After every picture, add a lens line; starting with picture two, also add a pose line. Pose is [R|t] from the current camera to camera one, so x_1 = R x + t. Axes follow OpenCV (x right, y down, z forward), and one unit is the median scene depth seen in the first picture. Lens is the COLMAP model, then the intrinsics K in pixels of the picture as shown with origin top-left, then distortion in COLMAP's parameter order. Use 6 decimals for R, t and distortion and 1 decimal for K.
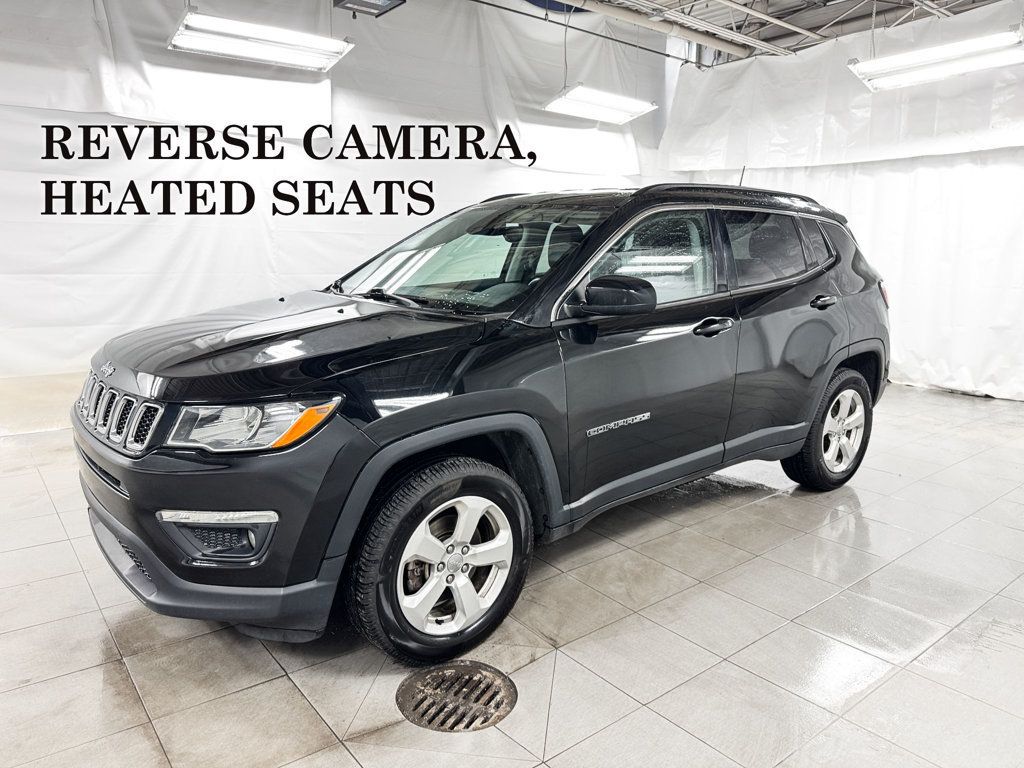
lens RADIAL K [[727.4, 0, 509.0], [0, 727.4, 346.7], [0, 0, 1]] dist [0.063389, -0.082826]
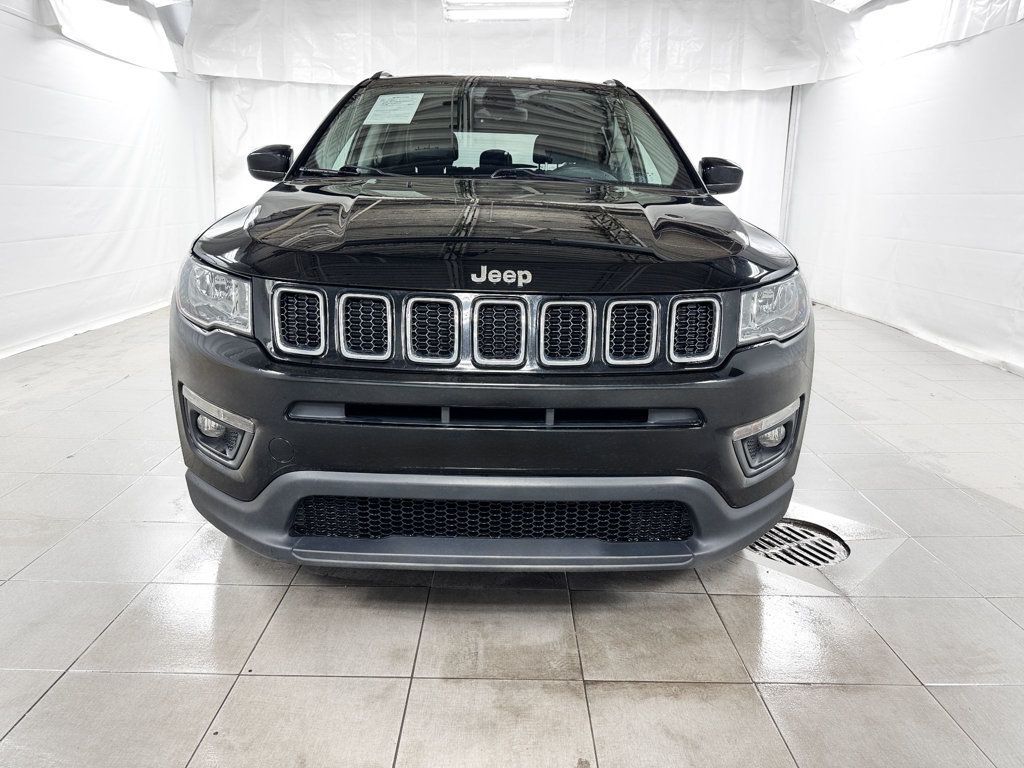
lens RADIAL K [[727.4, 0, 509.0], [0, 727.4, 346.7], [0, 0, 1]] dist [0.063389, -0.082826]
pose [[0.620366, -0.168802, 0.765932, -1.041475], [0.100052, 0.985619, 0.136182, -0.006165], [-0.777905, -0.007850, 0.628333, 0.588173]]
